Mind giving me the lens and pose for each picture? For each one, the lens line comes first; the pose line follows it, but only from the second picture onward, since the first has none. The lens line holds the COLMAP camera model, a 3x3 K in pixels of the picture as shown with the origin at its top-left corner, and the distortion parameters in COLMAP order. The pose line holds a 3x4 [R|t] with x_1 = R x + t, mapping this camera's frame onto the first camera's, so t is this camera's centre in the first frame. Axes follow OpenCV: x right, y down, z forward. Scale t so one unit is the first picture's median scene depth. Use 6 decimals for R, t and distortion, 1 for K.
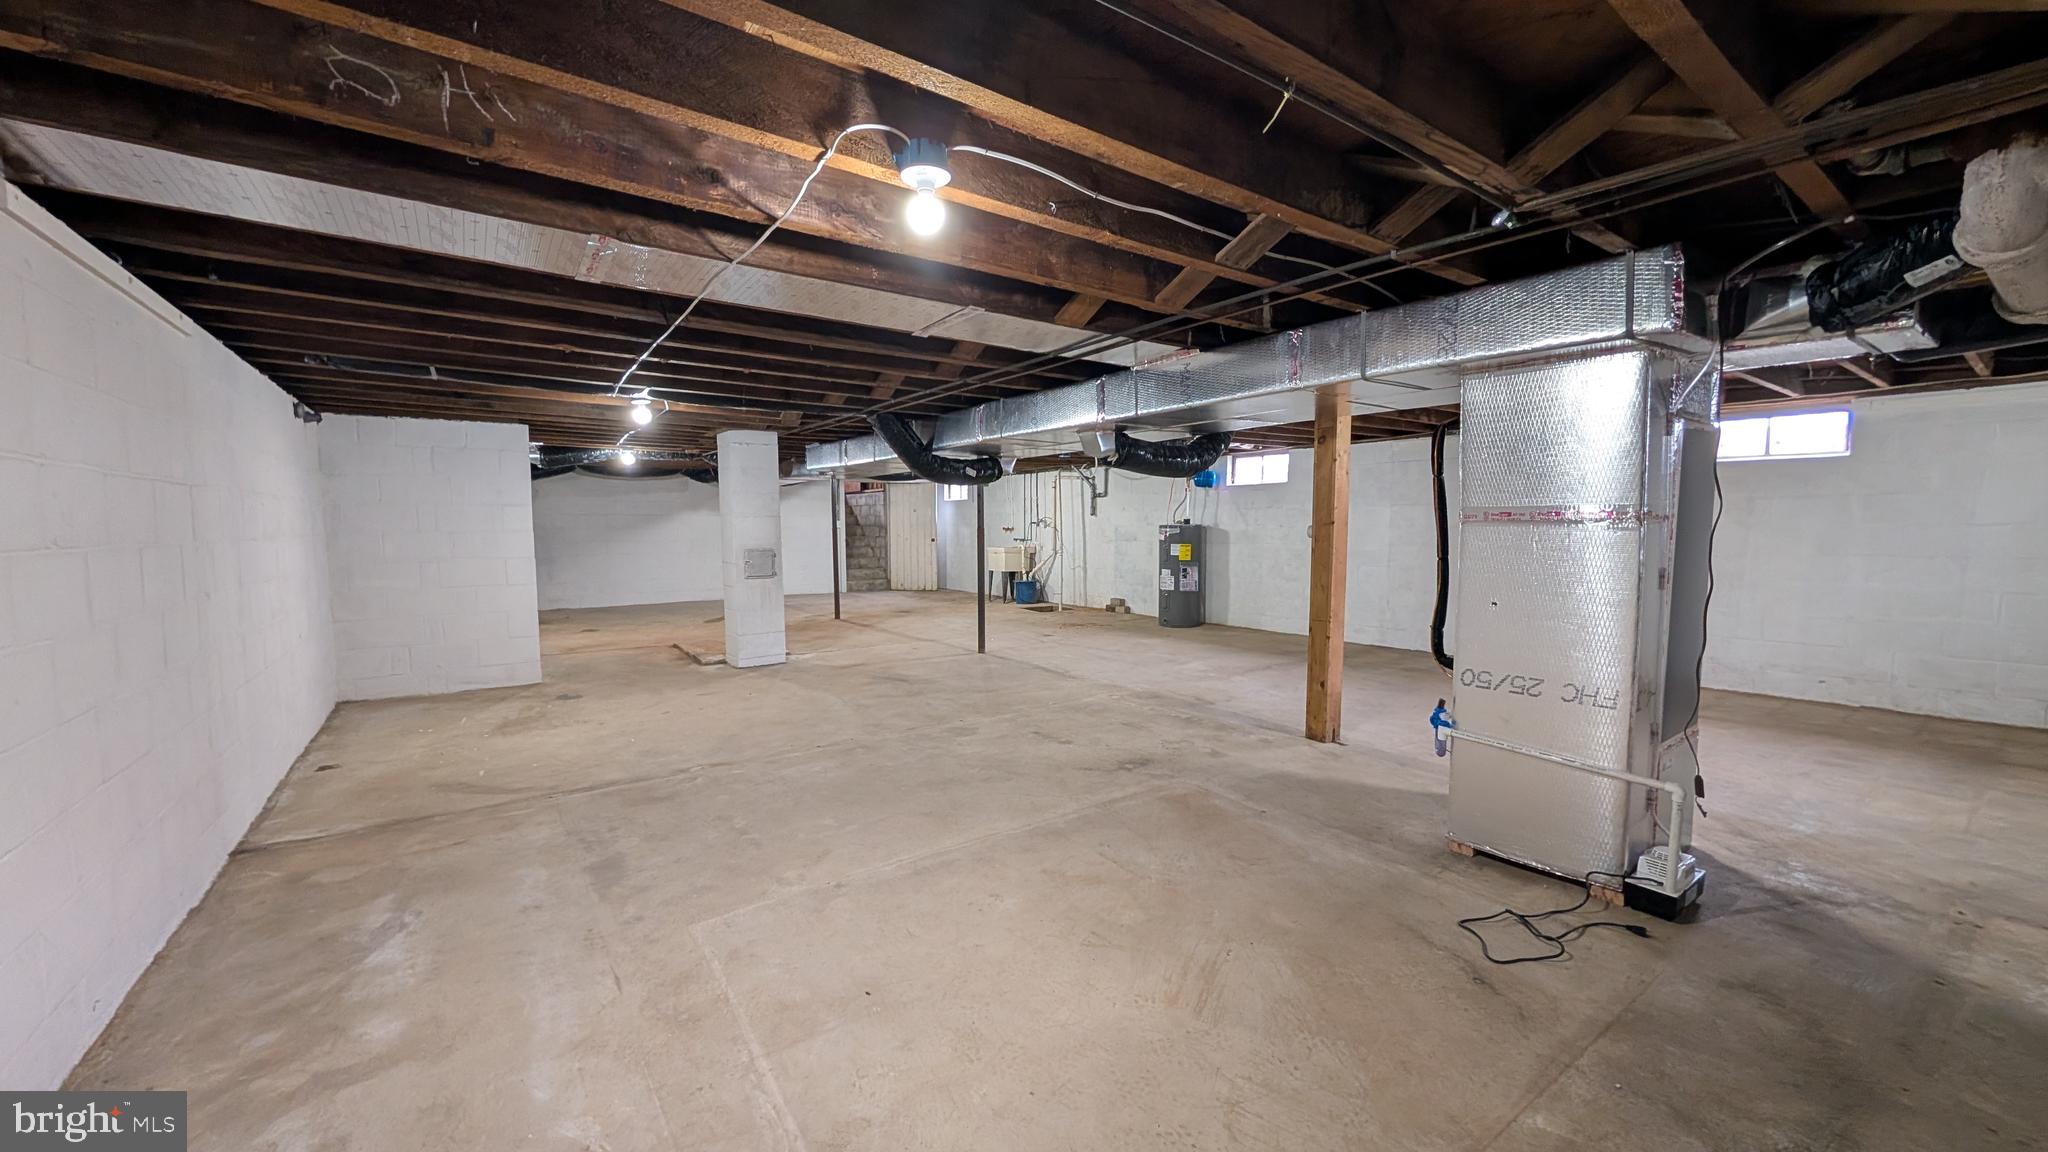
lens RADIAL K [[769.3, 0, 1021.1], [0, 769.3, 580.0], [0, 0, 1]] dist [-0.002507, 0.000549]
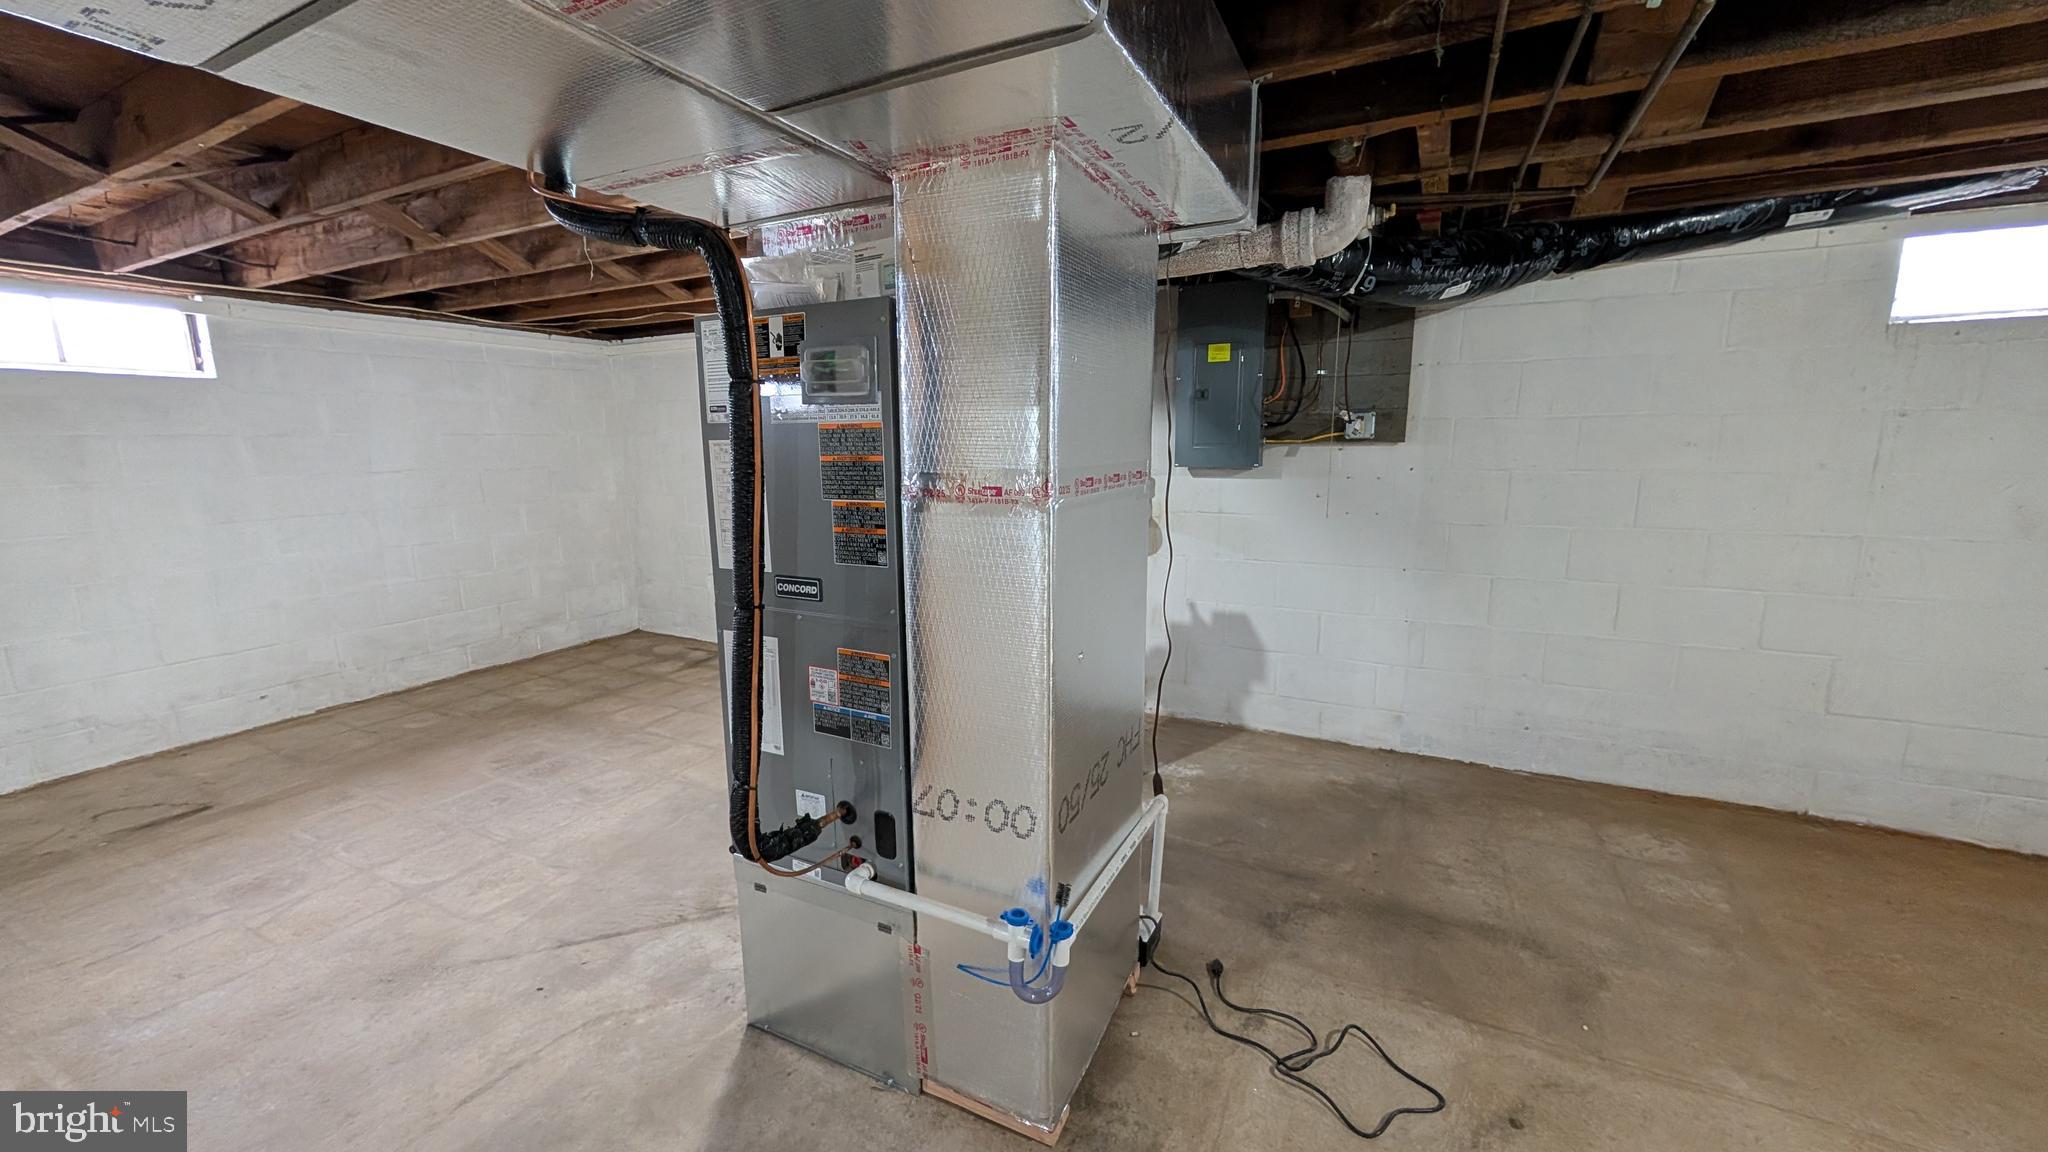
lens RADIAL K [[769.3, 0, 1021.1], [0, 769.3, 580.0], [0, 0, 1]] dist [-0.002507, 0.000549]
pose [[-0.457383, -0.150278, 0.876480, 0.125396], [0.081697, 0.974349, 0.209691, -0.084496], [-0.885509, 0.167515, -0.433373, 0.822844]]
